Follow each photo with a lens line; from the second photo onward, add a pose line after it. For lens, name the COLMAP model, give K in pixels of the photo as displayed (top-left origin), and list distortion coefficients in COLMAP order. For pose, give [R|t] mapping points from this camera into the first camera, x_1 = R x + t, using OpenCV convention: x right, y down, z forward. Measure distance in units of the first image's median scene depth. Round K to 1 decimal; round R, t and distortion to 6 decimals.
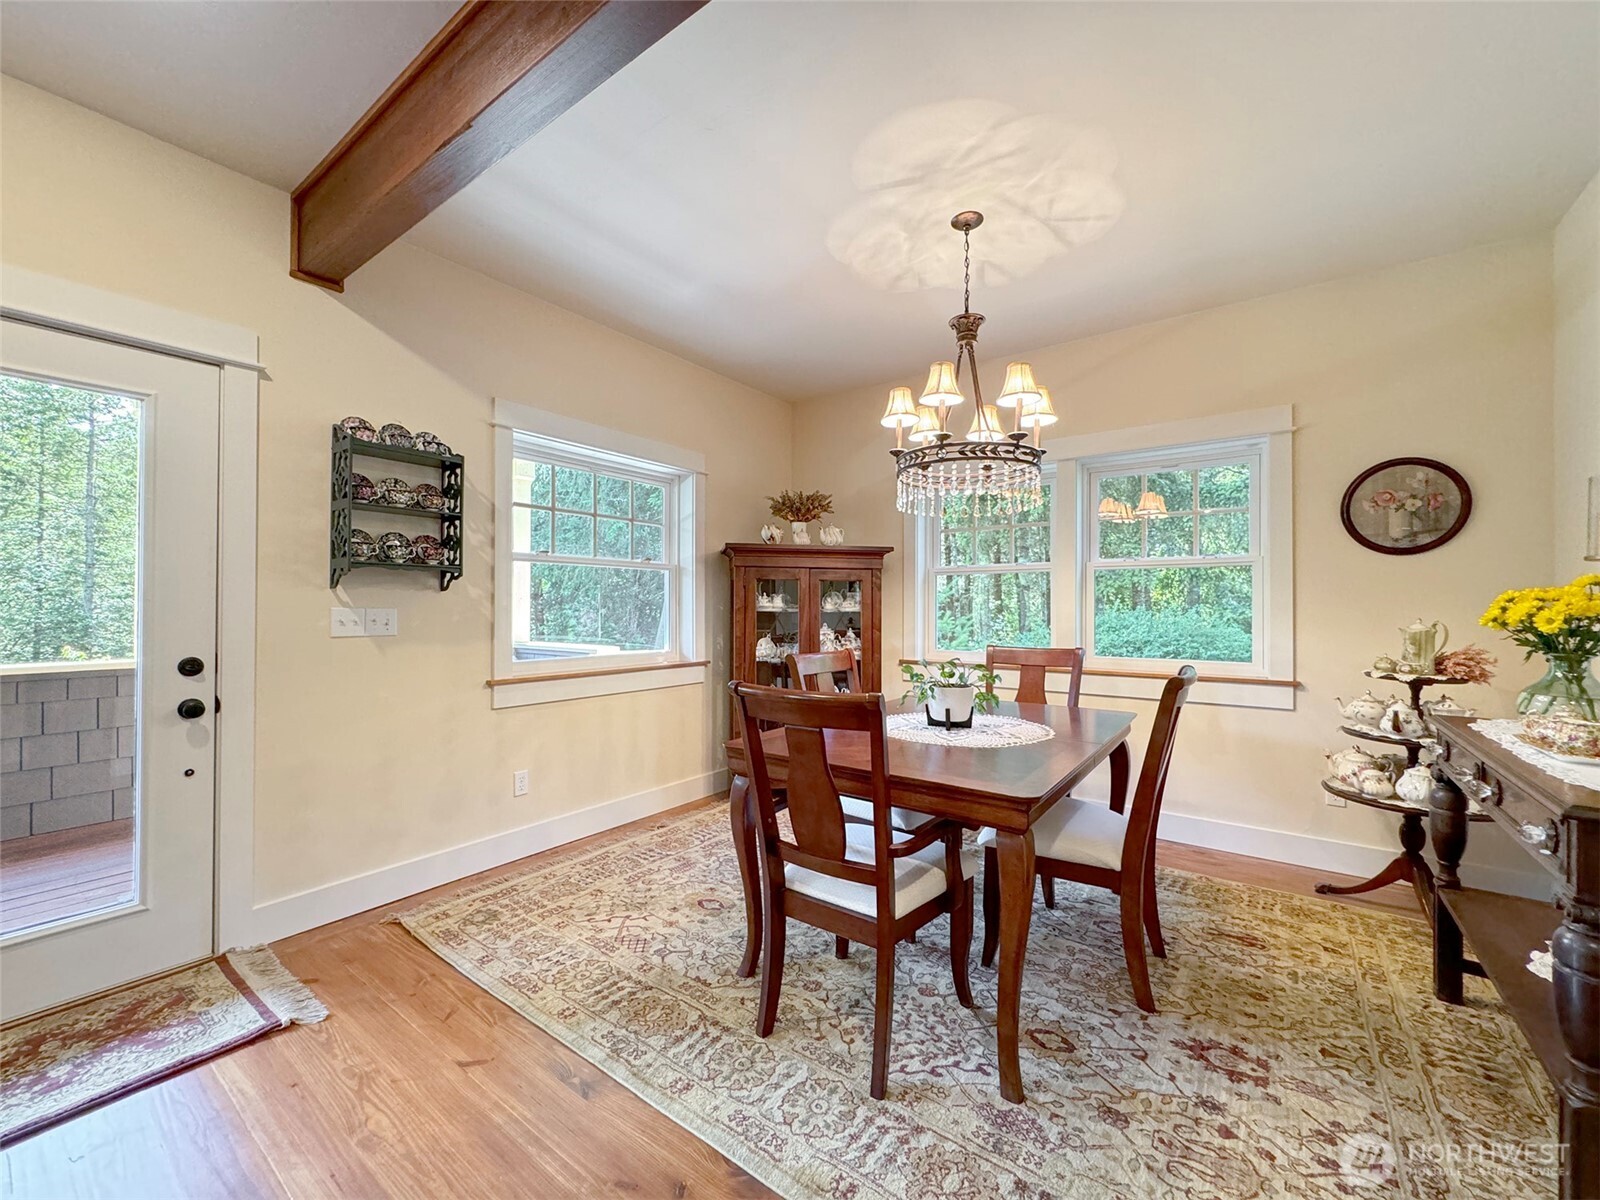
lens RADIAL K [[652.4, 0, 796.3], [0, 652.4, 605.5], [0, 0, 1]] dist [-0.003819, -0.000774]
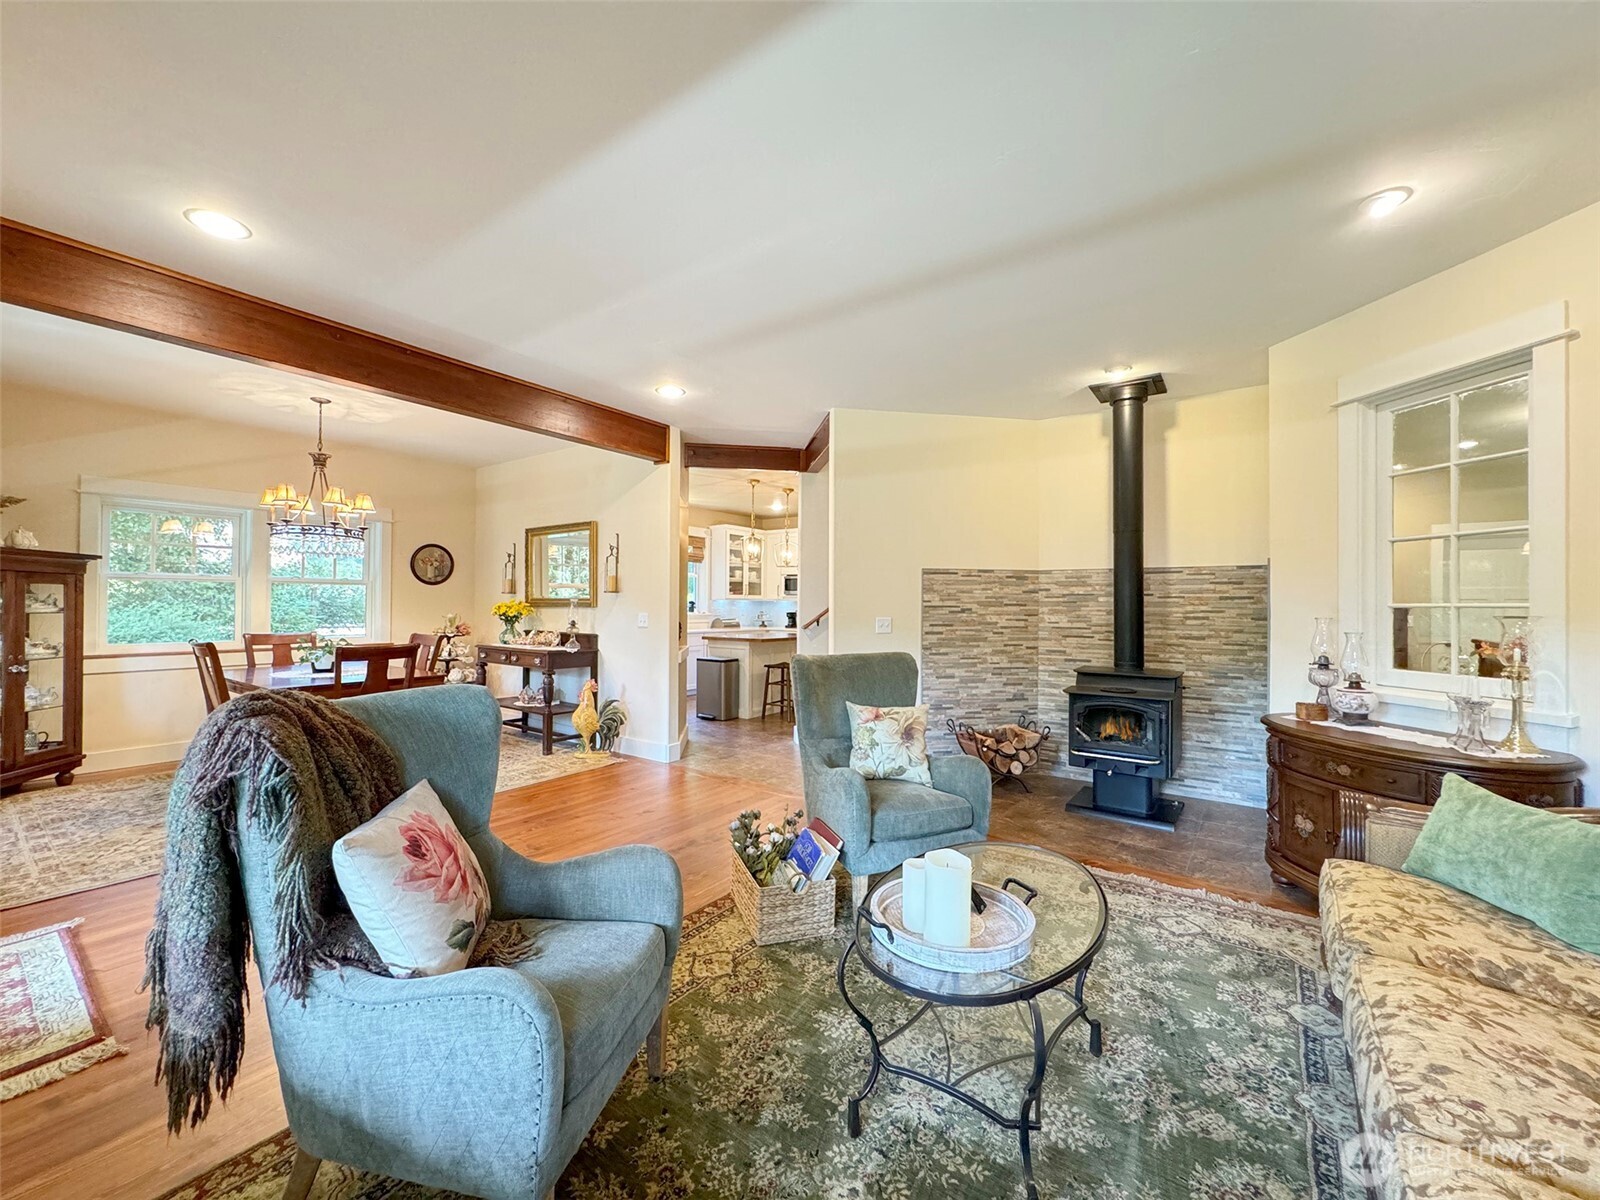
lens RADIAL K [[652.4, 0, 799.6], [0, 652.4, 602.5], [0, 0, 1]] dist [-0.003819, -0.000774]
pose [[-0.003842, 0.002045, 0.999991, -1.474476], [-0.012186, 0.999924, -0.002092, -0.026713], [-0.999918, -0.012194, -0.003817, -0.334302]]
